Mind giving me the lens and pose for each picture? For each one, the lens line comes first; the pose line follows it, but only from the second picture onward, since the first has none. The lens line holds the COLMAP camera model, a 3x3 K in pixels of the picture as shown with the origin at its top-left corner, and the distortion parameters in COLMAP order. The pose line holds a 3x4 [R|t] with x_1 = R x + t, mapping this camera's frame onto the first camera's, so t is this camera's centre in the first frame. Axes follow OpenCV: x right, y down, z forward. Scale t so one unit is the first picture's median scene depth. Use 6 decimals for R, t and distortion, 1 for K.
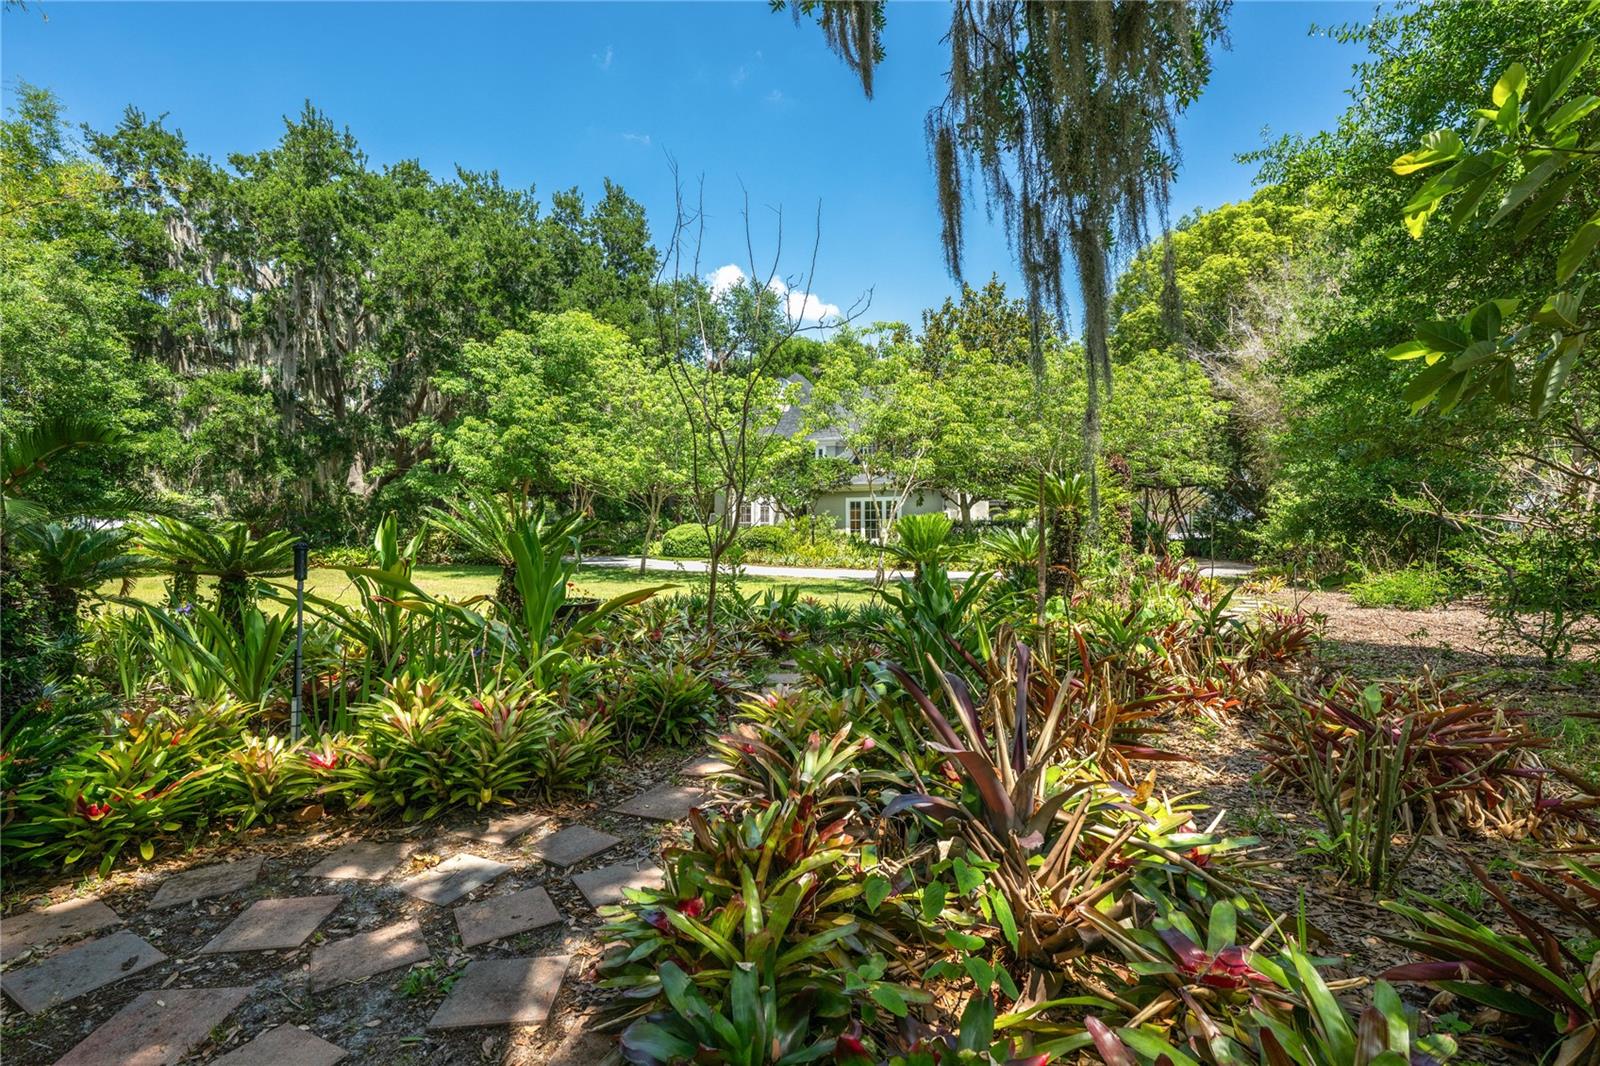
lens RADIAL K [[726.3, 0, 800.0], [0, 726.3, 533.0], [0, 0, 1]] dist [0.000094, 0.001086]
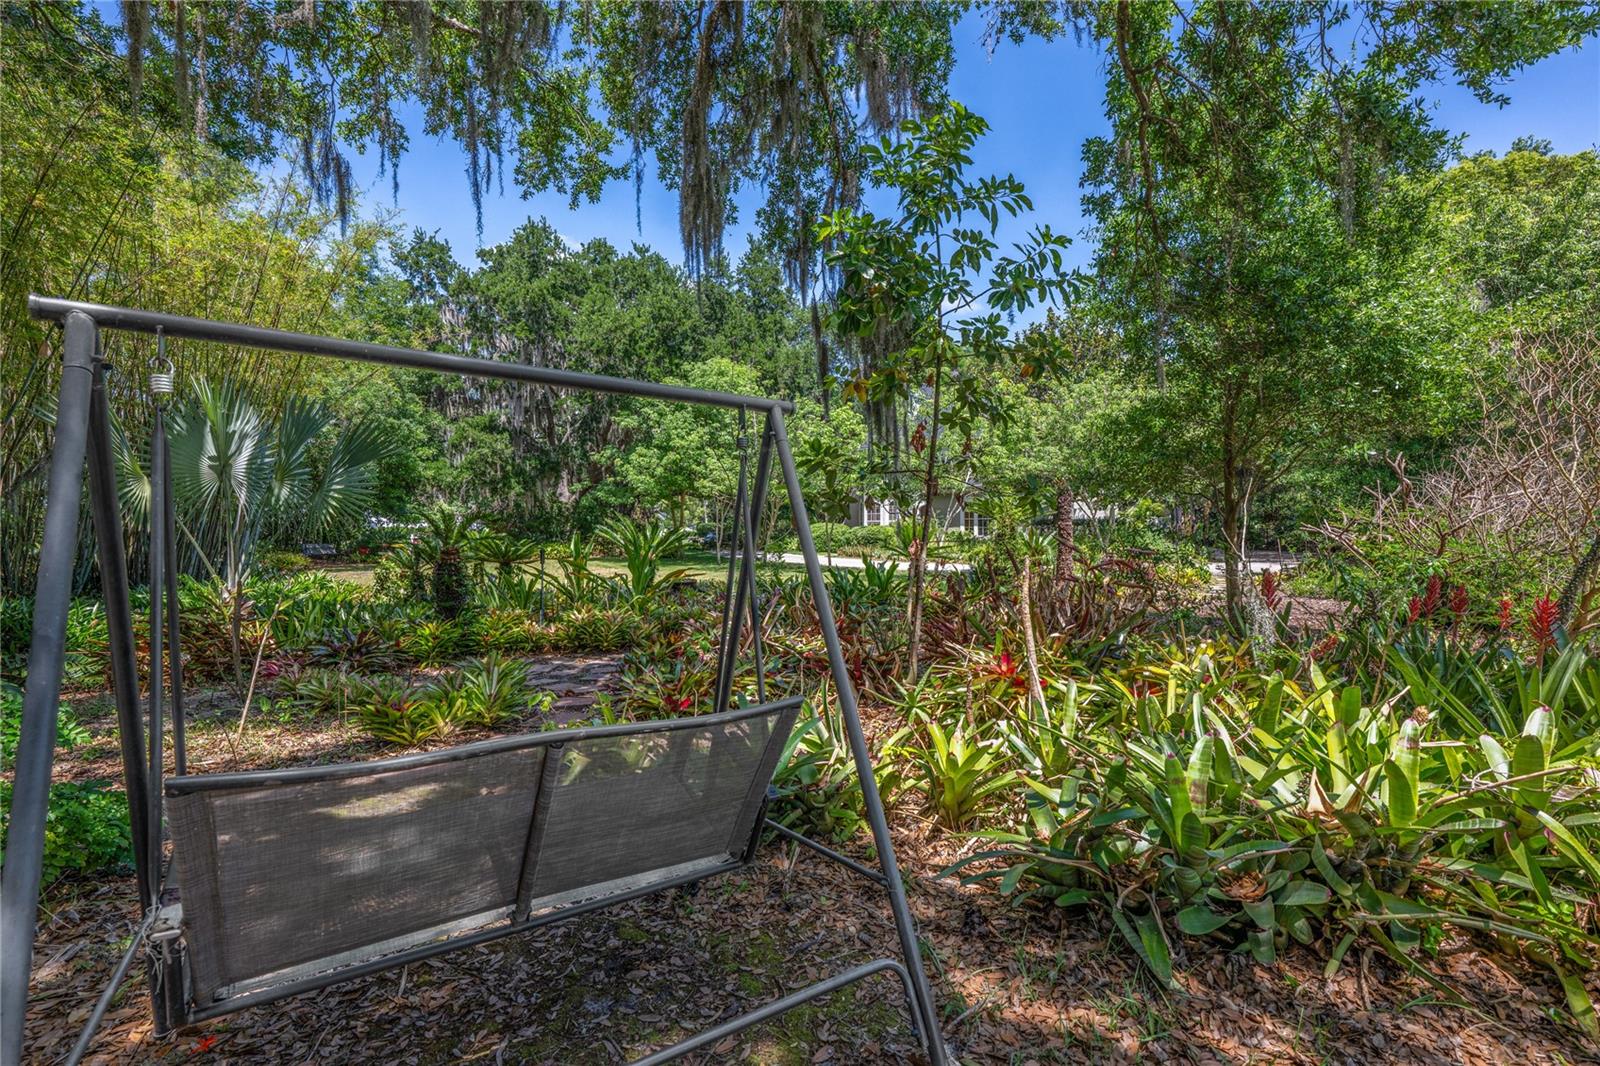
lens RADIAL K [[726.3, 0, 800.0], [0, 726.3, 533.0], [0, 0, 1]] dist [0.000094, 0.001086]
pose [[0.972562, -0.001440, -0.232640, 0.130224], [0.003456, 0.999960, 0.008259, -0.010068], [0.232619, -0.008836, 0.972528, -0.210251]]
